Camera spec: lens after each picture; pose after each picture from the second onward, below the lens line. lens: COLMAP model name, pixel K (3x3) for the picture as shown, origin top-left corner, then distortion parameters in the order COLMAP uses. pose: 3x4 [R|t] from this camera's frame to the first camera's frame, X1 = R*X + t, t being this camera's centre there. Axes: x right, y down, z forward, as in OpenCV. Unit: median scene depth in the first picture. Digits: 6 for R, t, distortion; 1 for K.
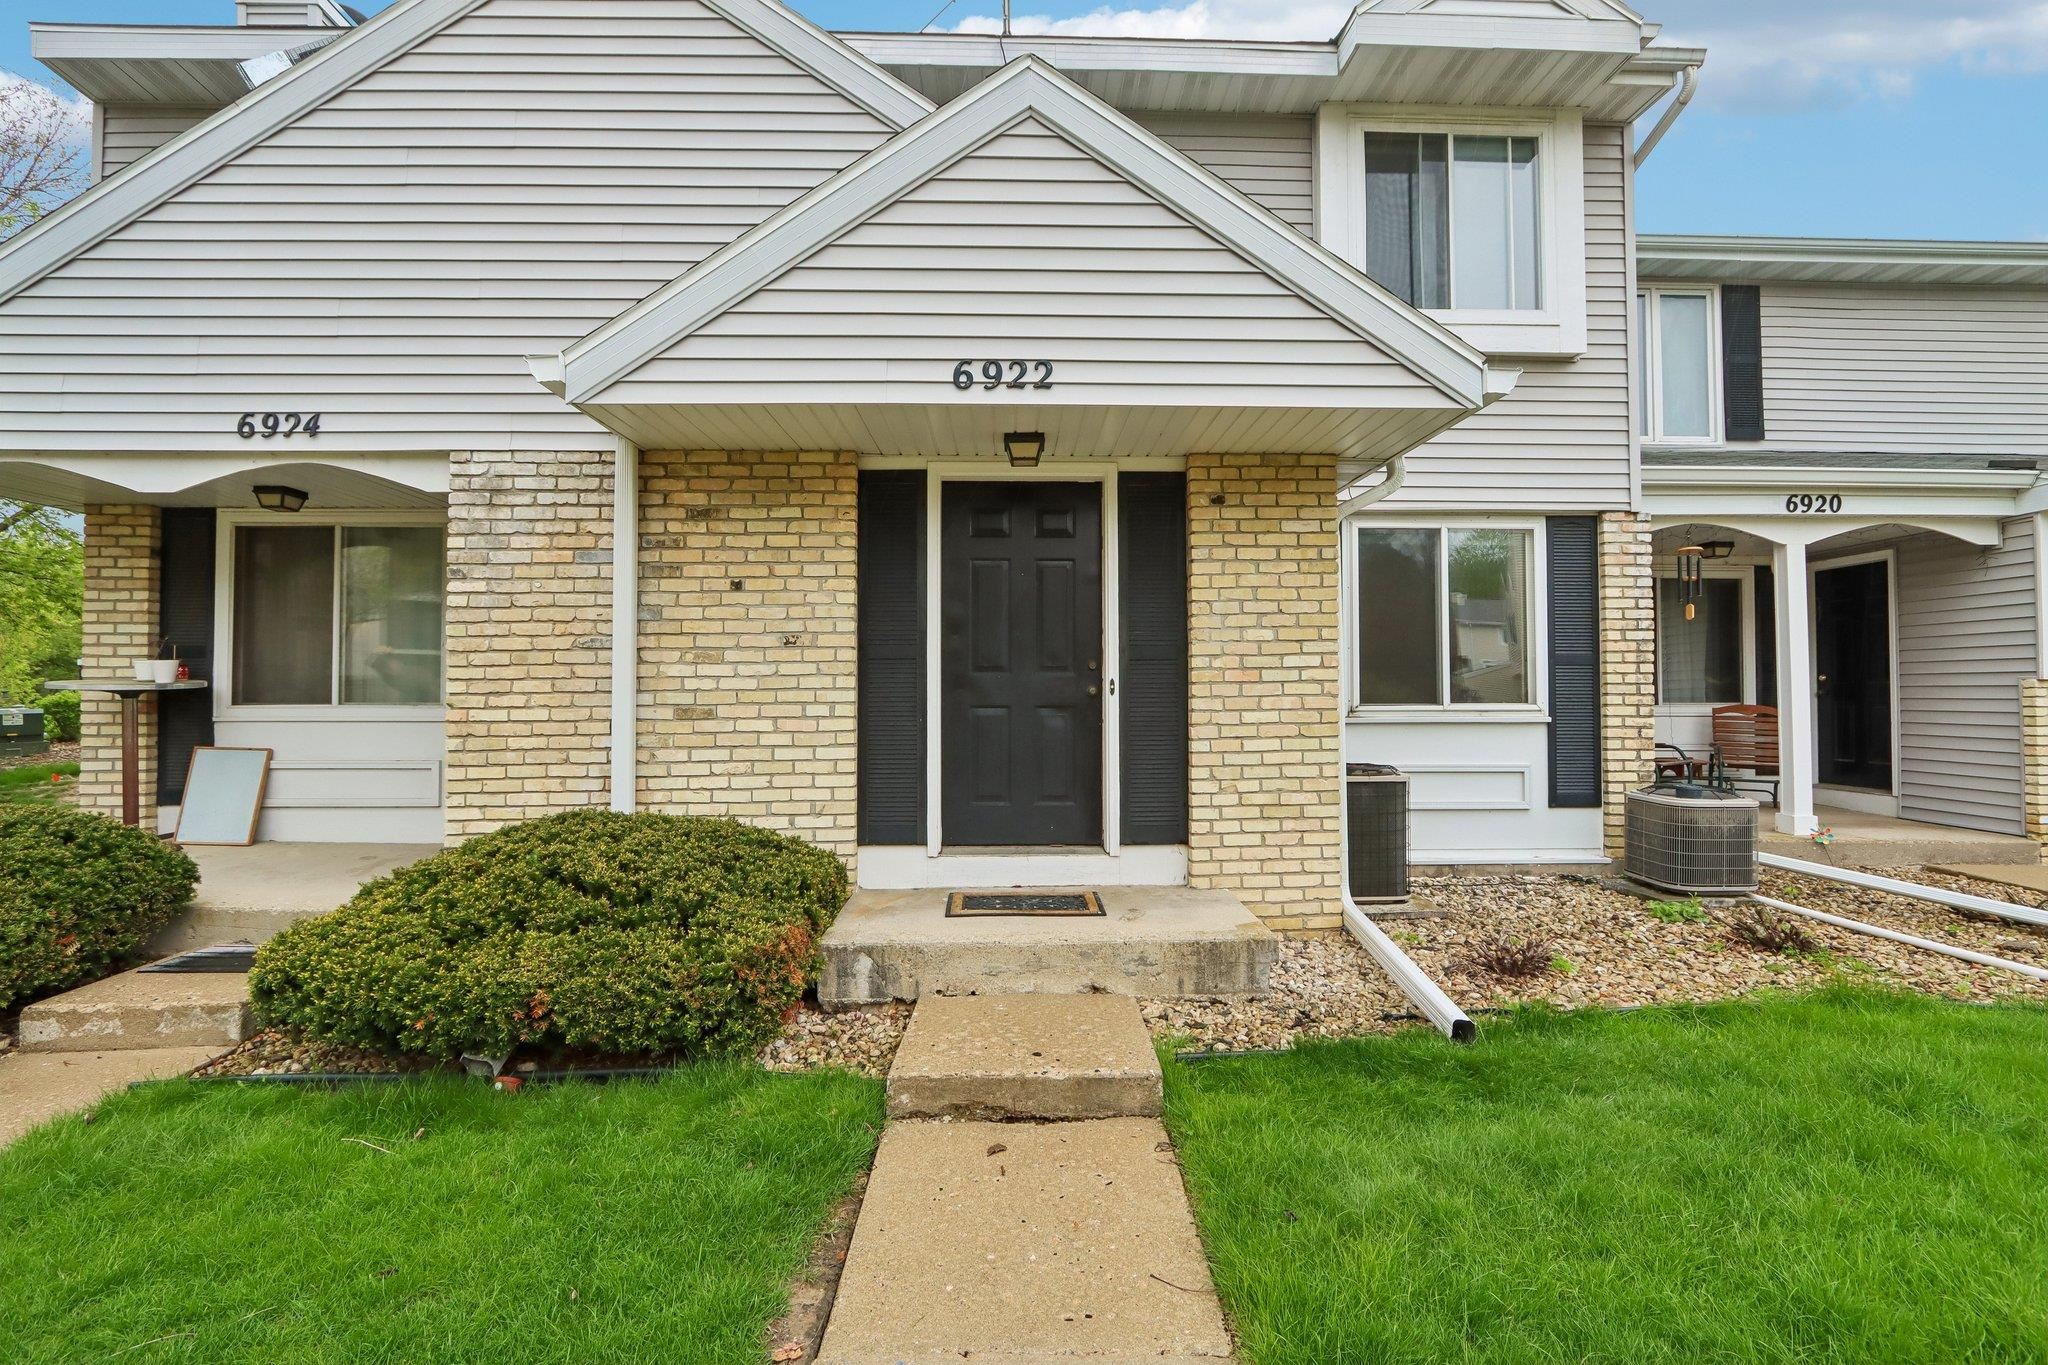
lens RADIAL K [[947.1, 0, 1022.1], [0, 947.1, 672.2], [0, 0, 1]] dist [-0.014691, 0.002535]
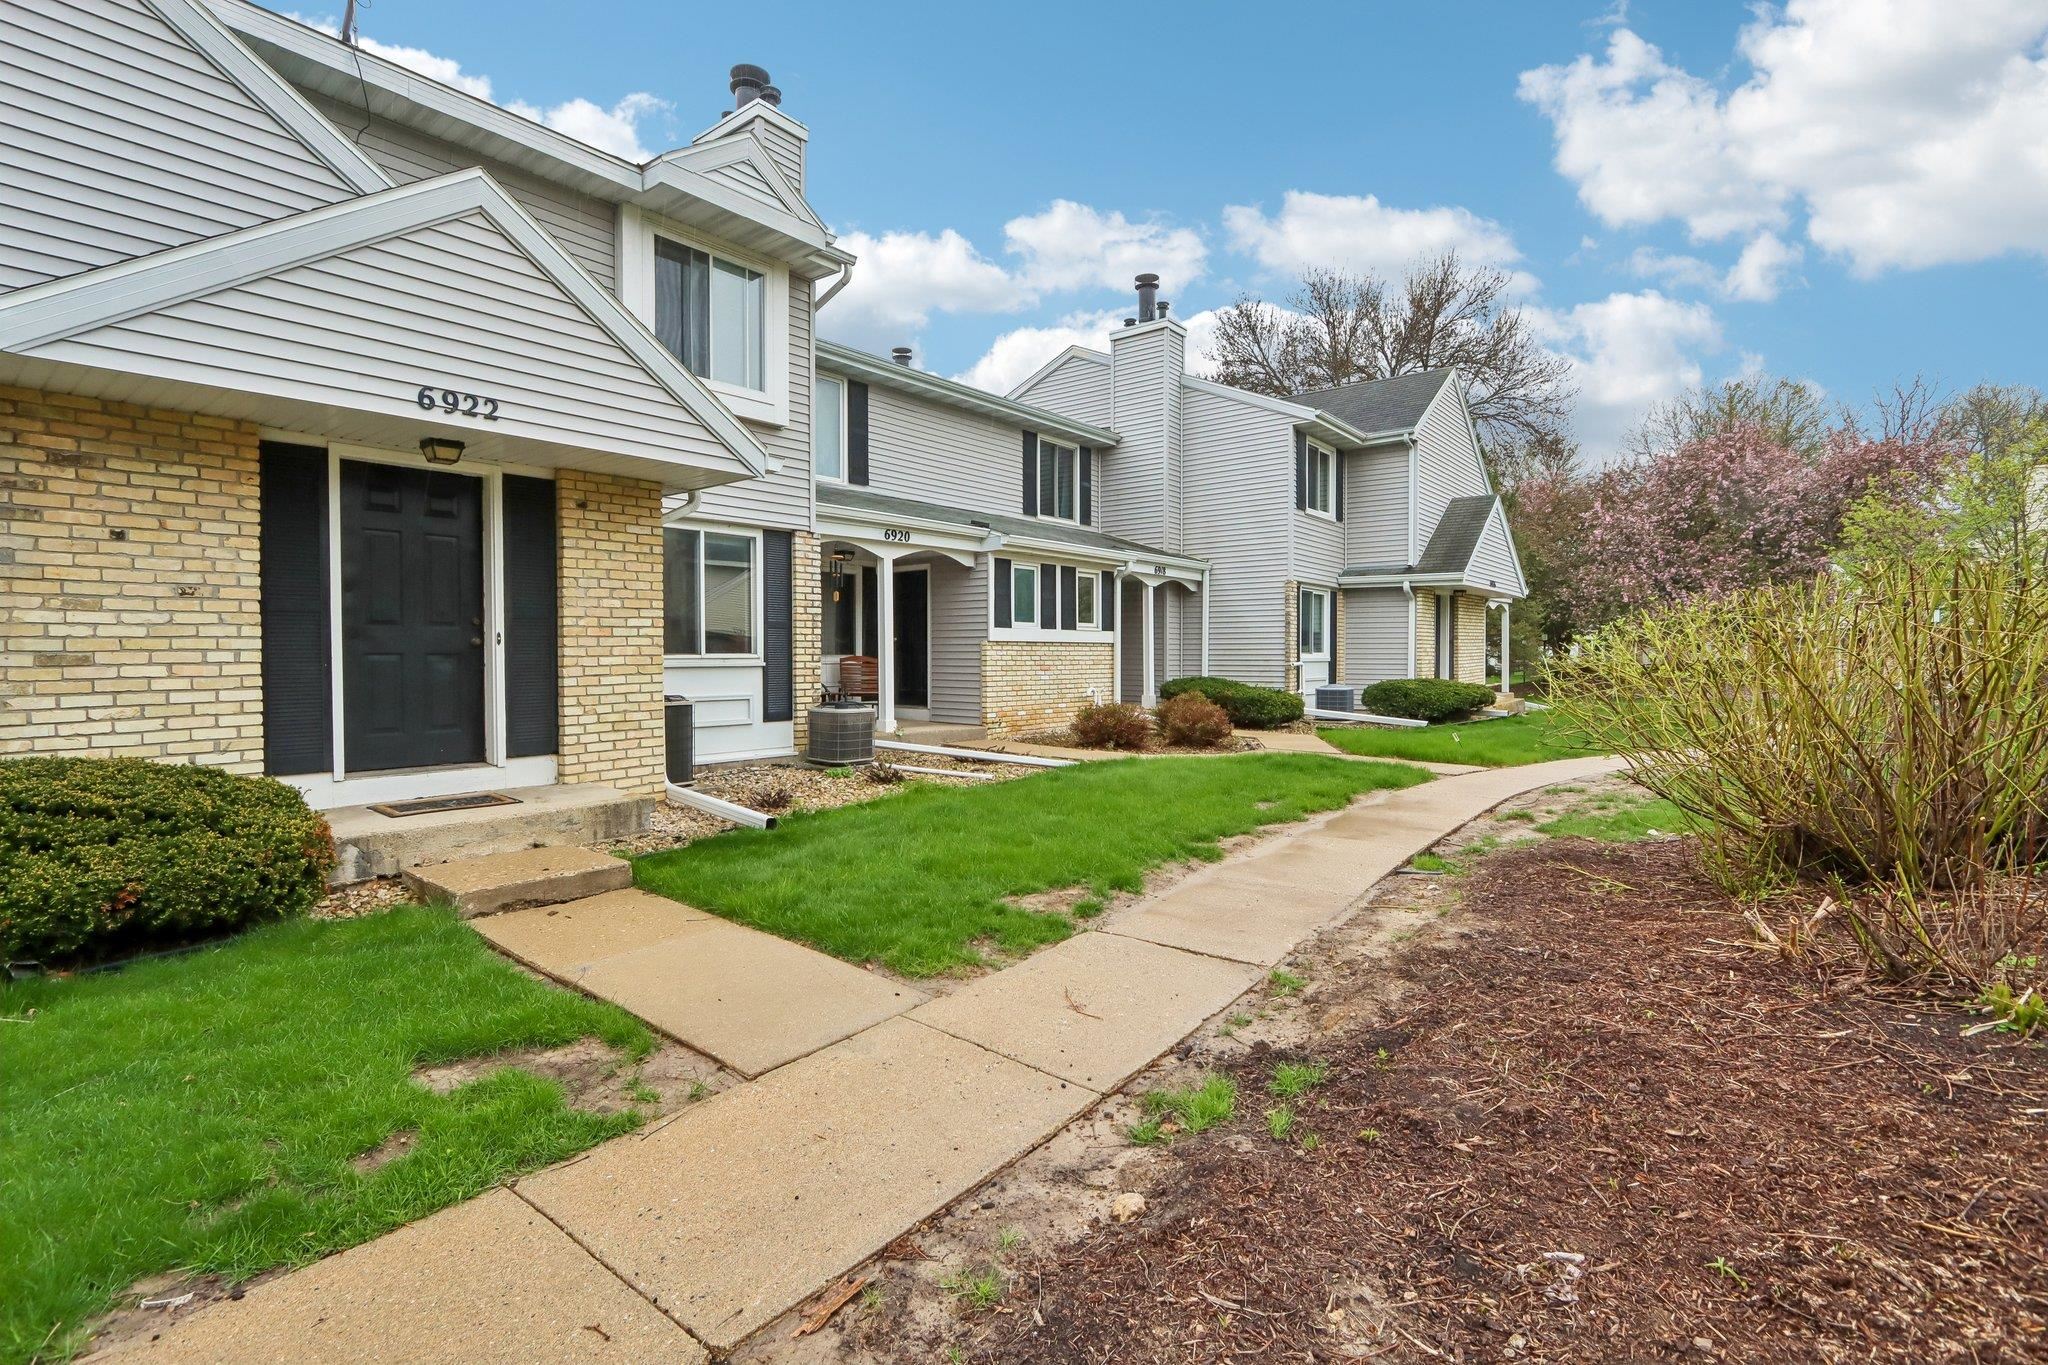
lens RADIAL K [[947.1, 0, 1022.6], [0, 947.1, 672.4], [0, 0, 1]] dist [-0.014691, 0.002535]
pose [[0.650880, -0.014946, 0.759034, -0.432860], [-0.017277, 0.999256, 0.034491, 0.004836], [-0.758984, -0.035564, 0.650137, -0.405901]]
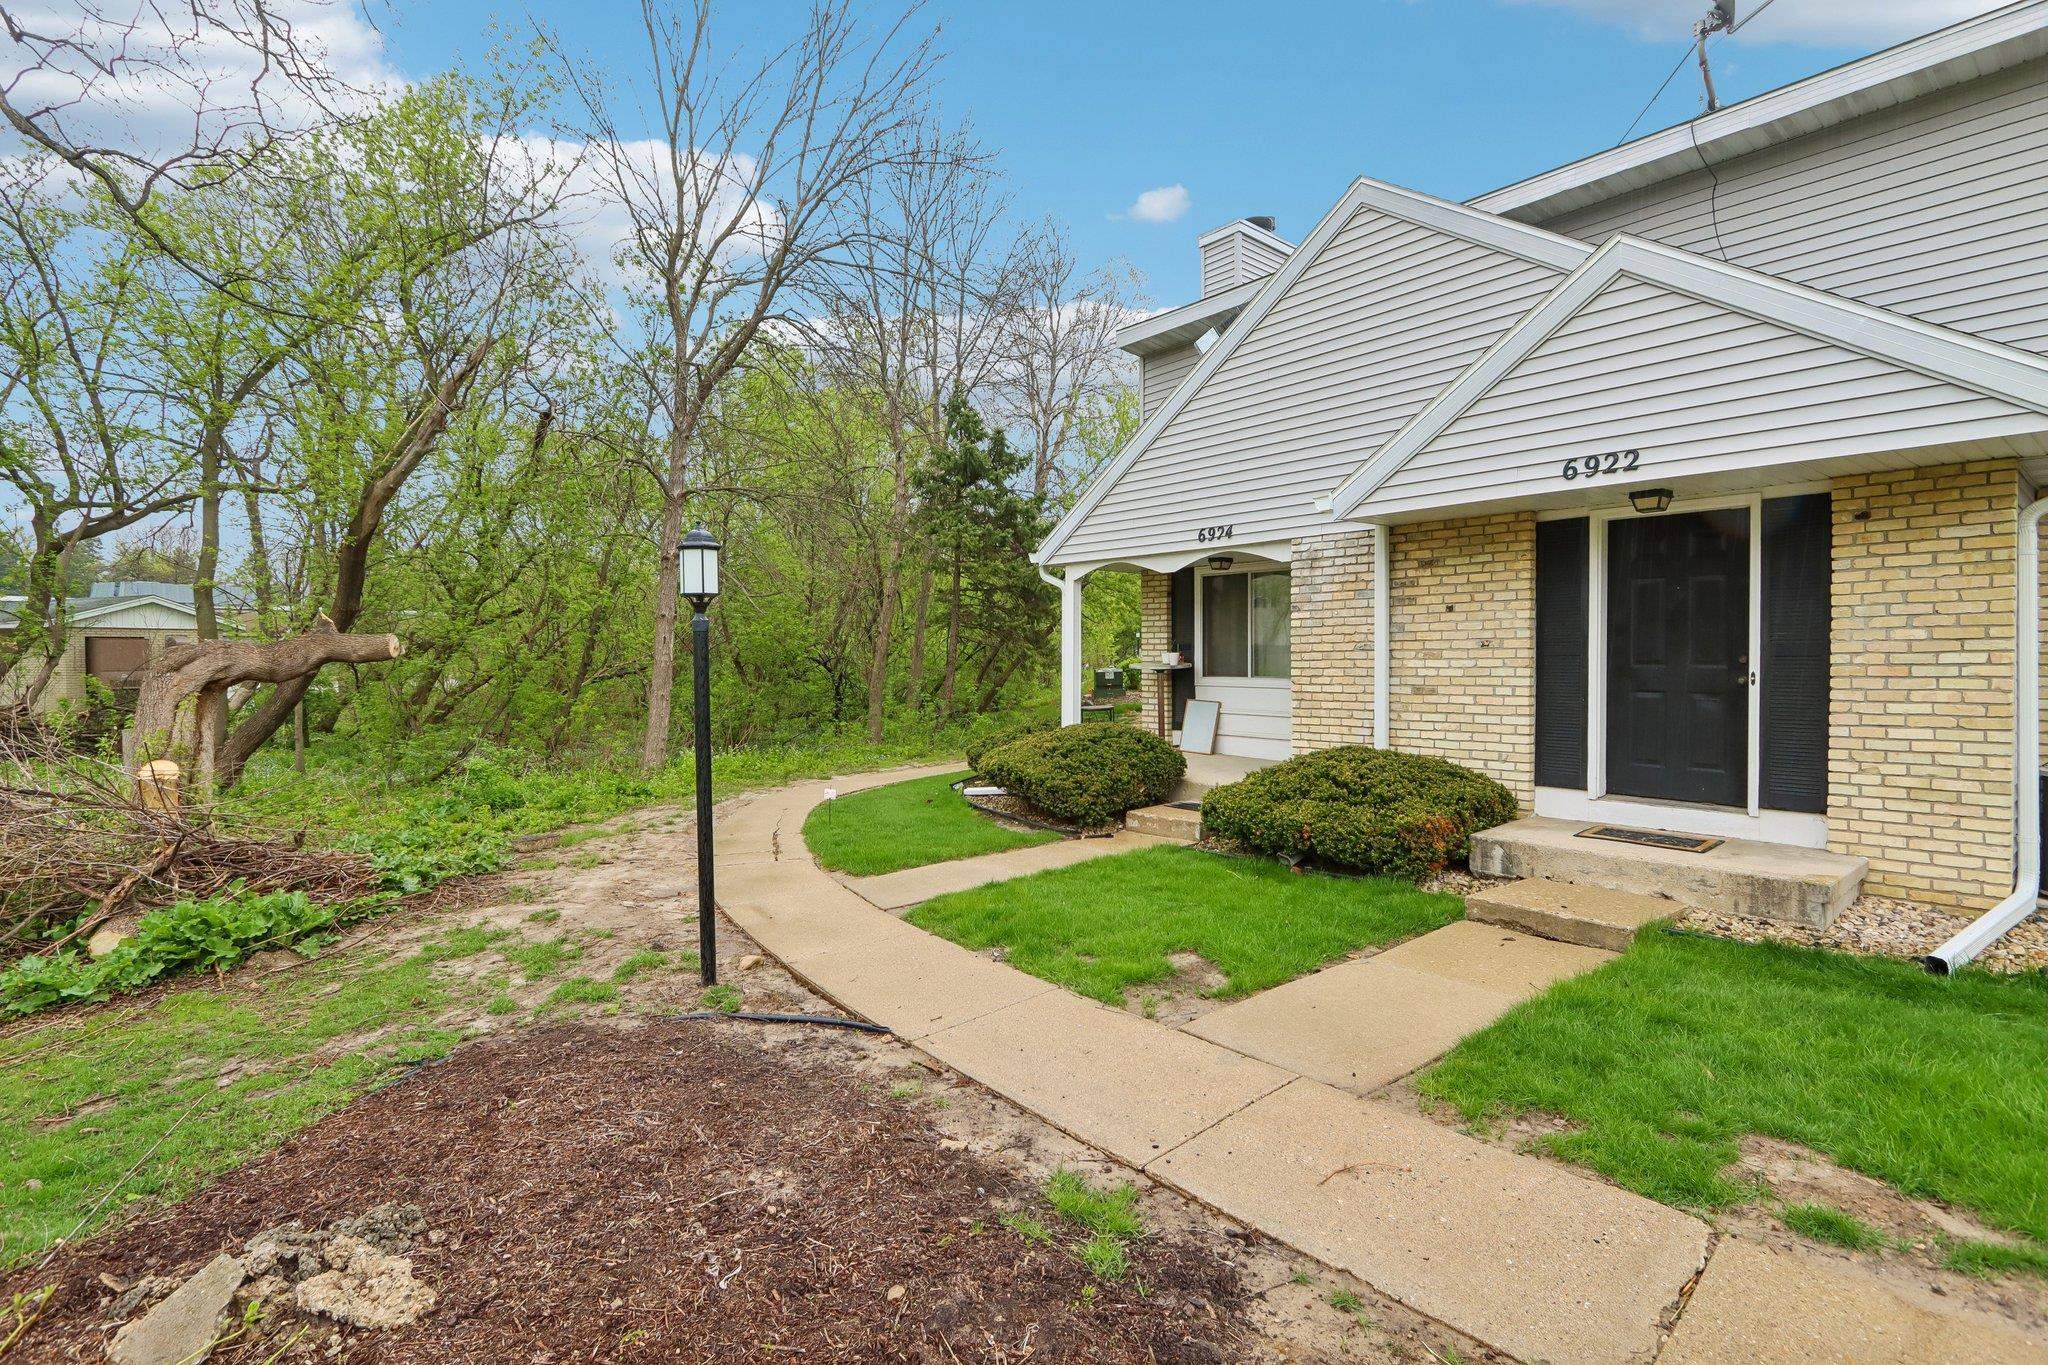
lens RADIAL K [[947.1, 0, 1020.9], [0, 947.1, 673.3], [0, 0, 1]] dist [-0.014691, 0.002535]
pose [[0.613403, 0.014786, -0.789632, 0.482265], [0.022082, 0.999113, 0.035862, -0.056593], [0.789461, -0.039434, 0.612532, -0.494156]]
